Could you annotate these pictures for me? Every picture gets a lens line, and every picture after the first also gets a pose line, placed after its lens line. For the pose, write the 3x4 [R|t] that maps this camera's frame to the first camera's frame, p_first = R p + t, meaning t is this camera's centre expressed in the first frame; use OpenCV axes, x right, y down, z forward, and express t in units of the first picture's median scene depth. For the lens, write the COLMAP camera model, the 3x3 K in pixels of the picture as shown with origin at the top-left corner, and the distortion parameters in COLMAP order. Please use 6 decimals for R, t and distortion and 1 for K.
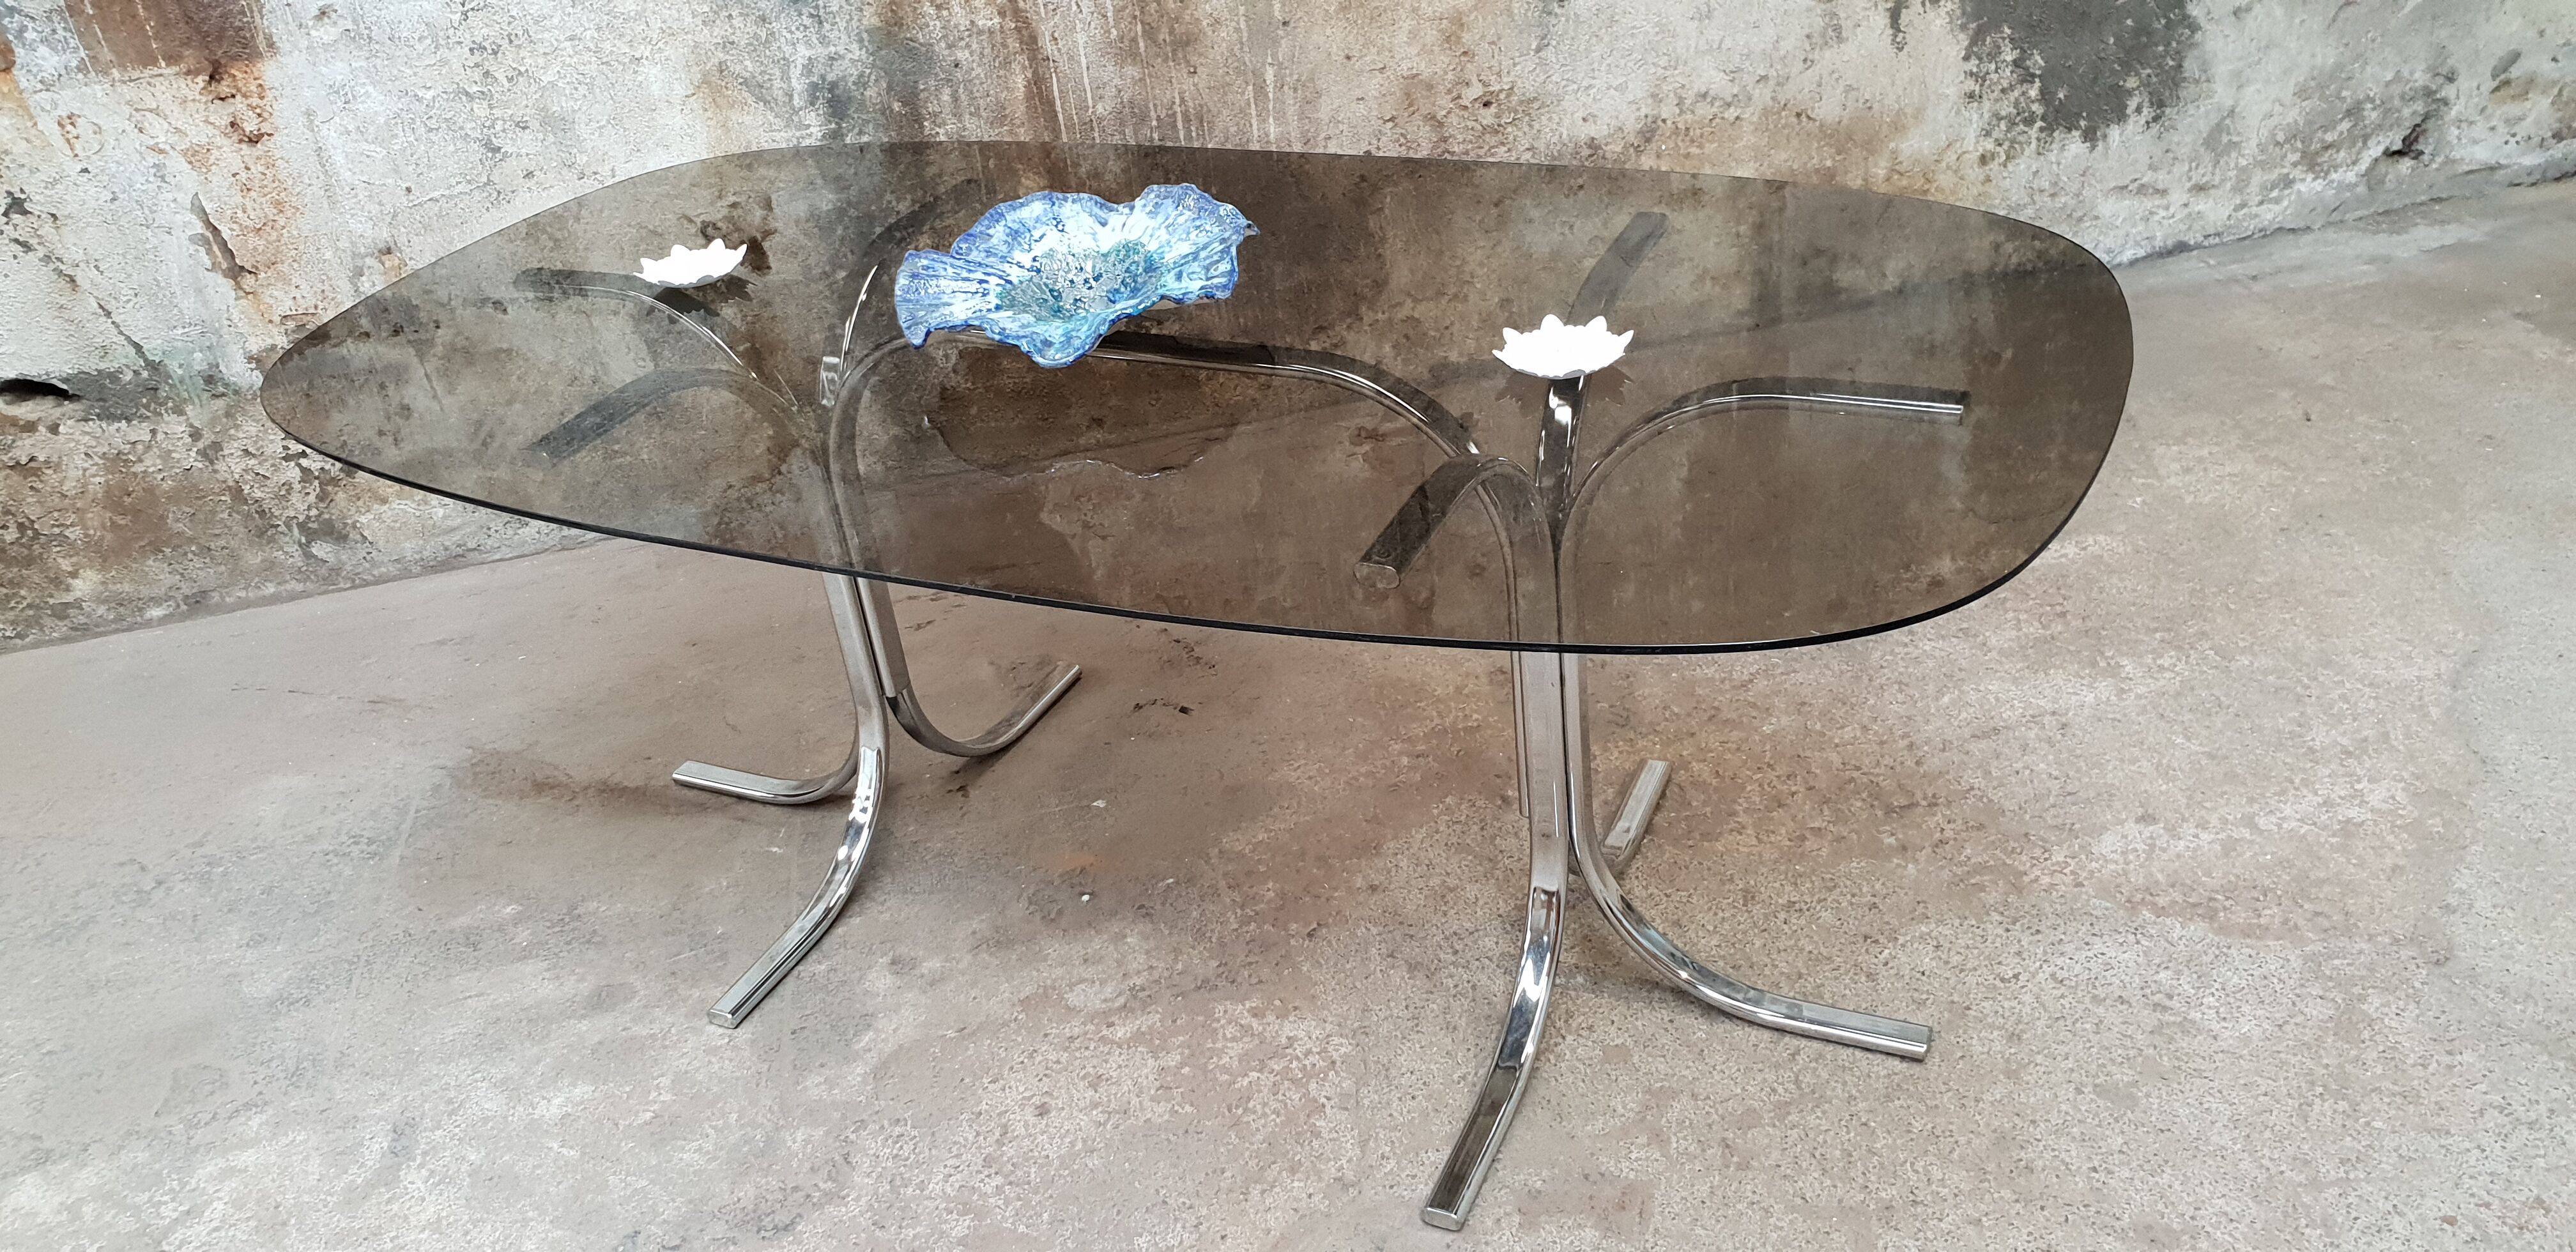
lens RADIAL K [[1998.6, 0, 1281.6], [0, 1998.6, 590.0], [0, 0, 1]] dist [0.020009, -0.005288]
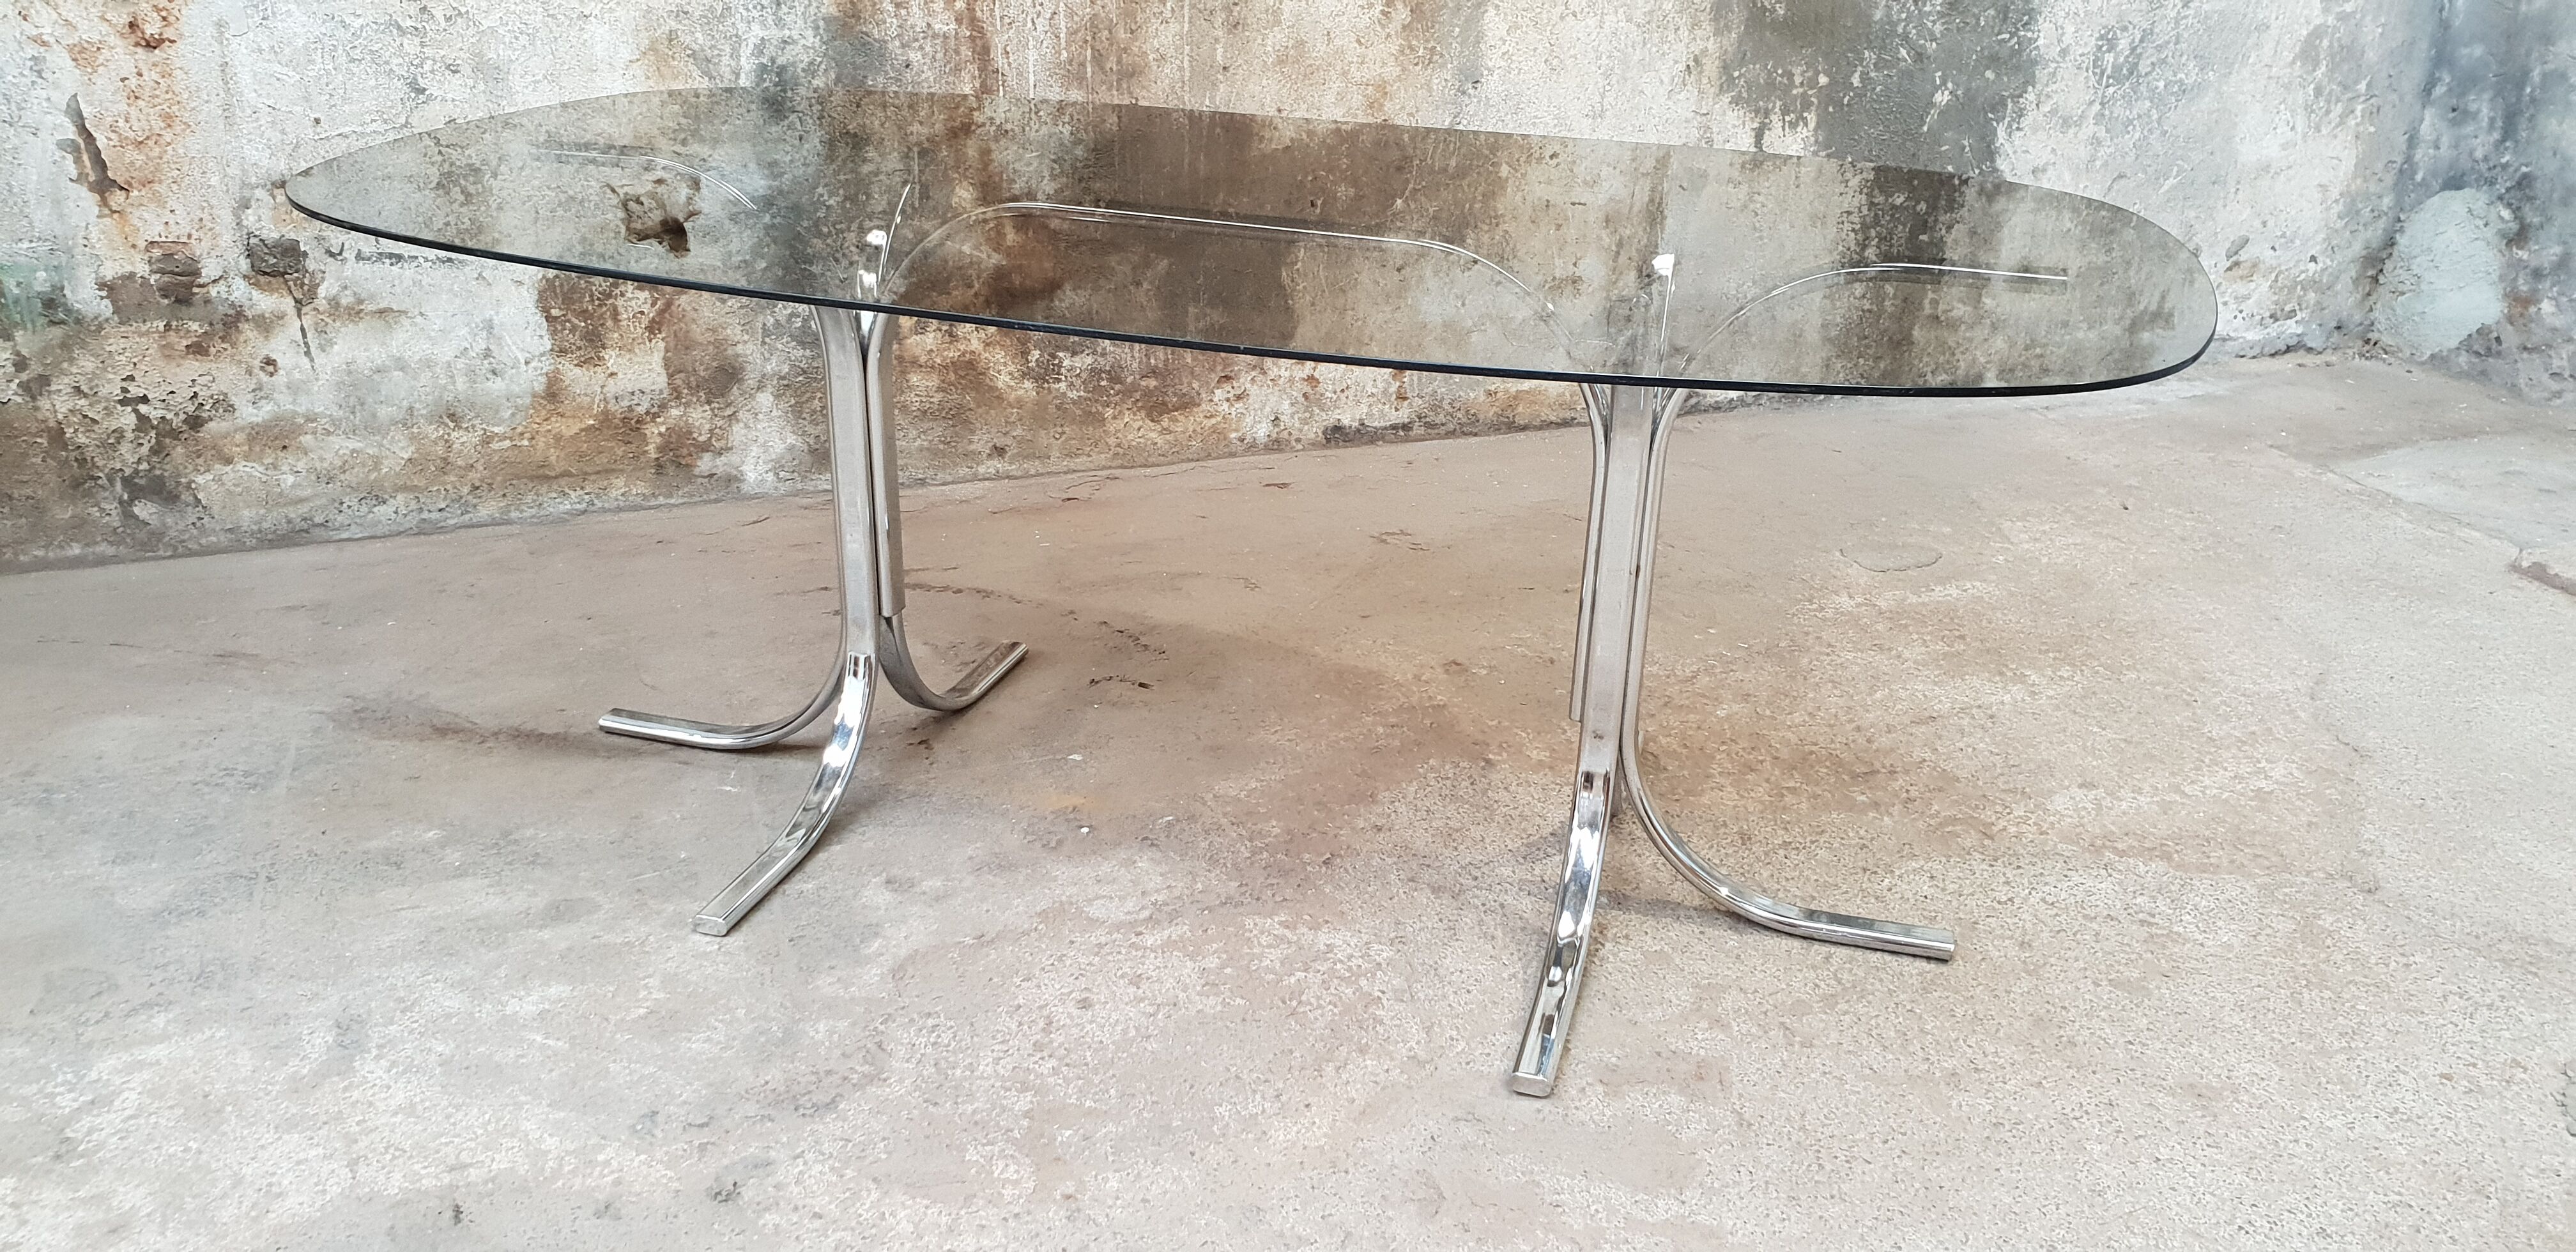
lens RADIAL K [[1998.6, 0, 1289.8], [0, 1998.6, 603.5], [0, 0, 1]] dist [0.020009, -0.005288]
pose [[0.980023, 0.061985, 0.188981, -0.152891], [-0.036526, 0.990126, -0.135341, 0.138755], [-0.195504, 0.125734, 0.972610, 0.019876]]
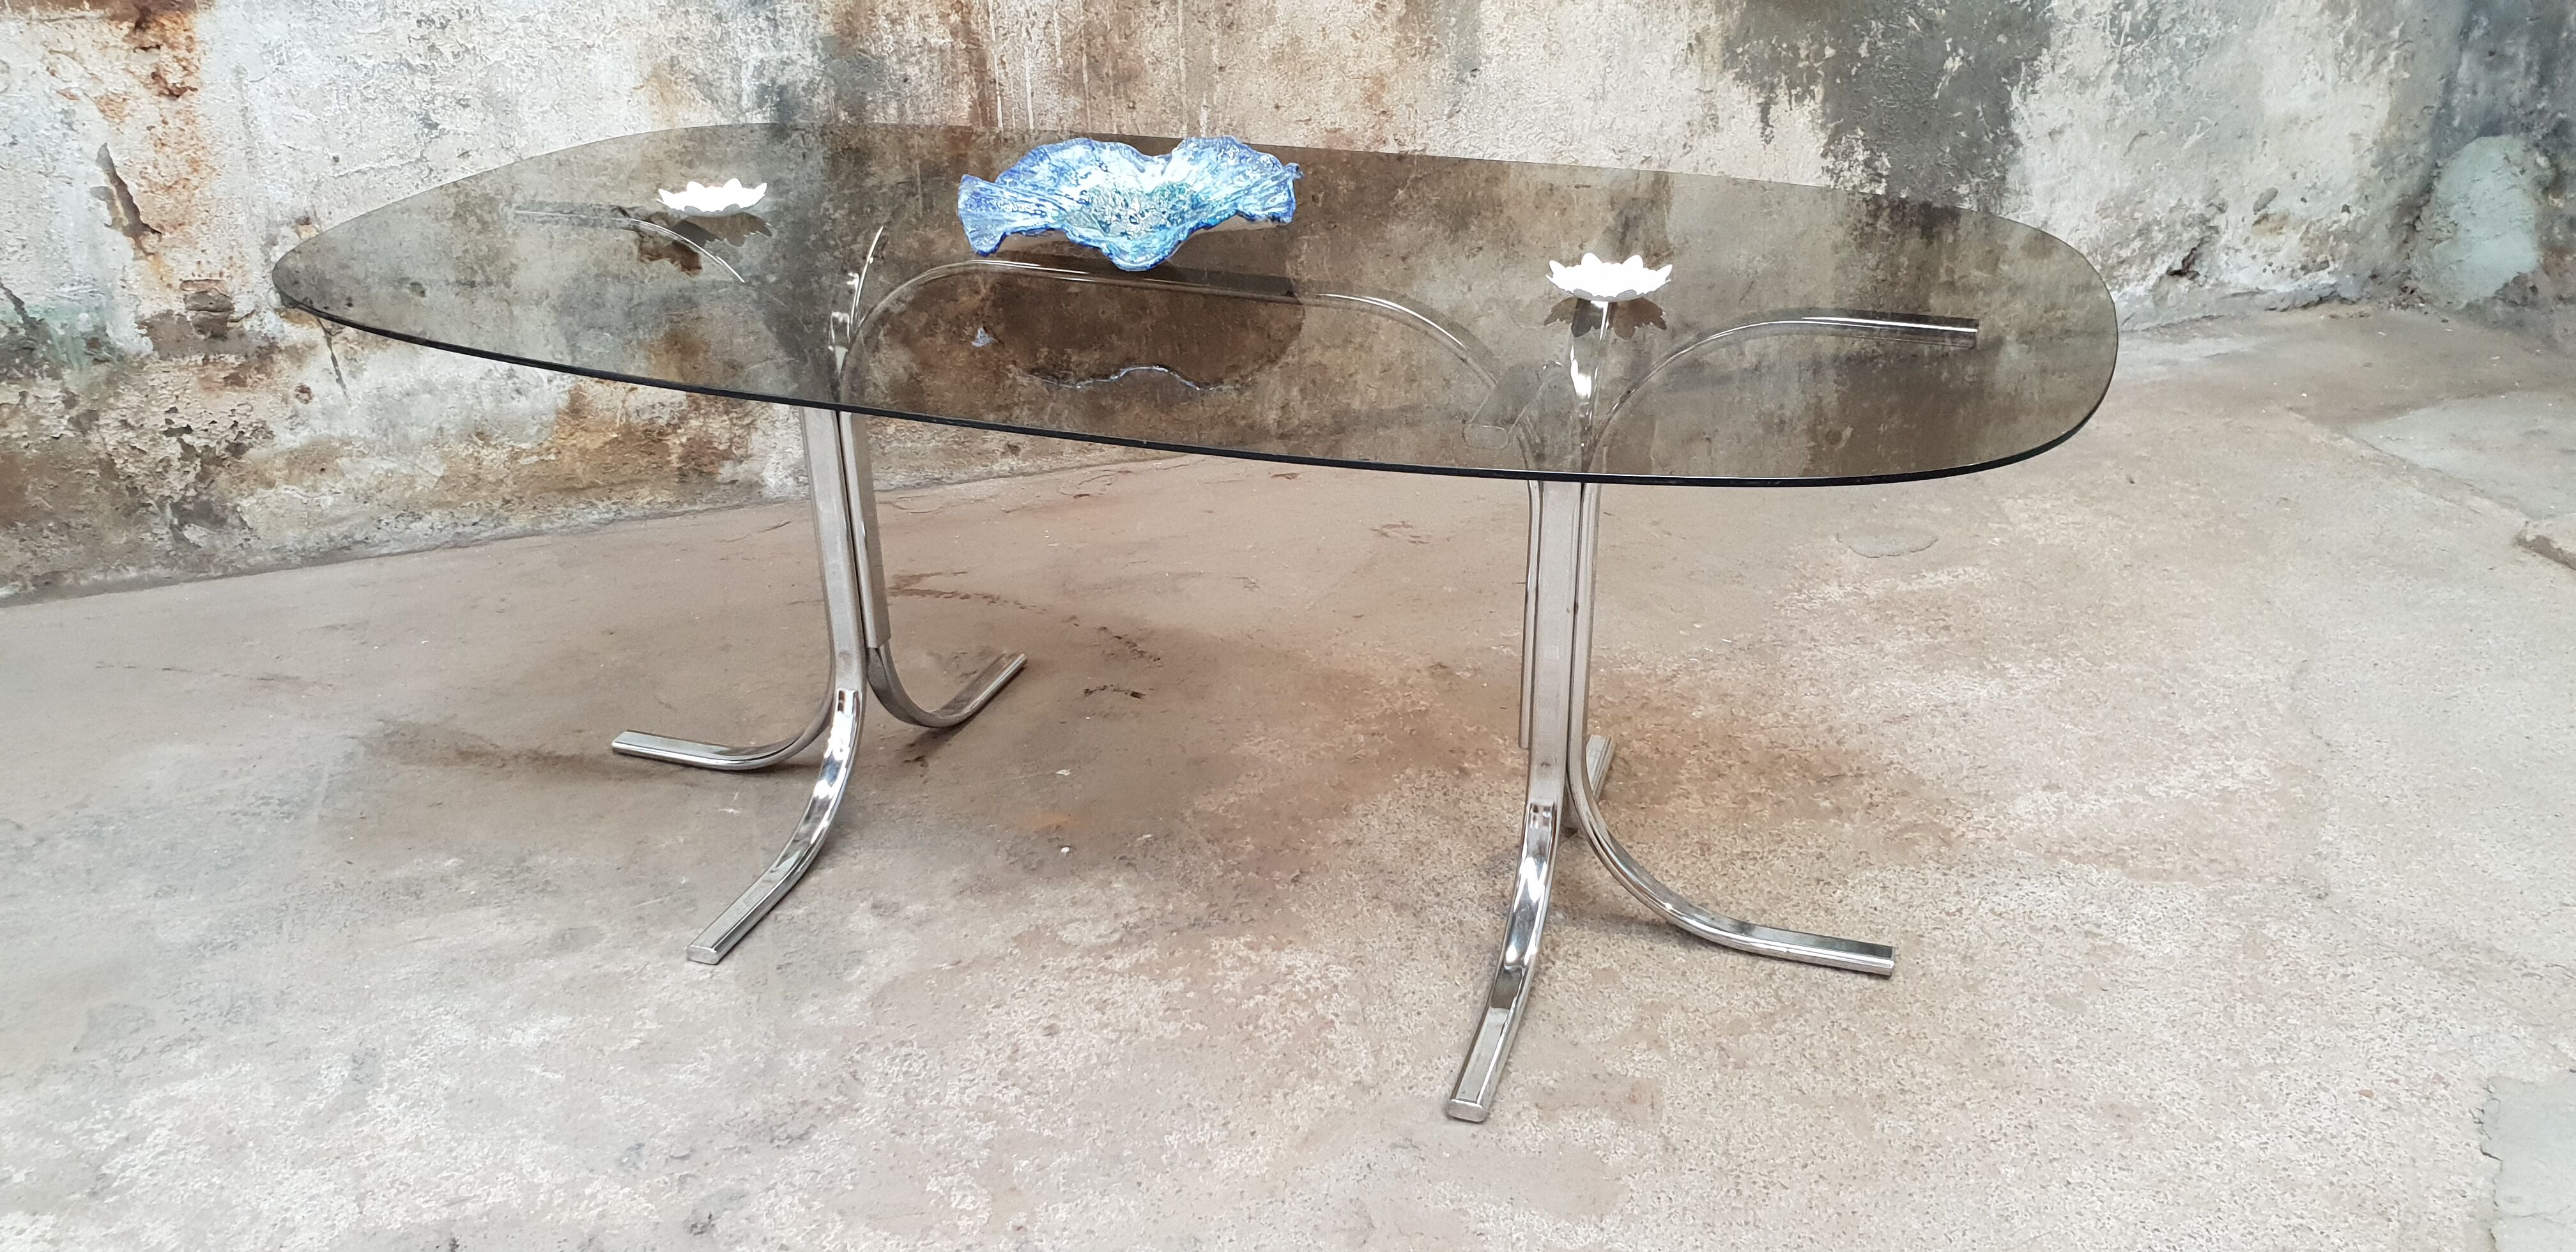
lens RADIAL K [[1998.6, 0, 1304.1], [0, 1998.6, 601.9], [0, 0, 1]] dist [0.020009, -0.005288]
pose [[0.988350, 0.036110, 0.147852, -0.106392], [-0.023188, 0.995832, -0.088209, 0.092668], [-0.150421, 0.083753, 0.985068, -0.018976]]
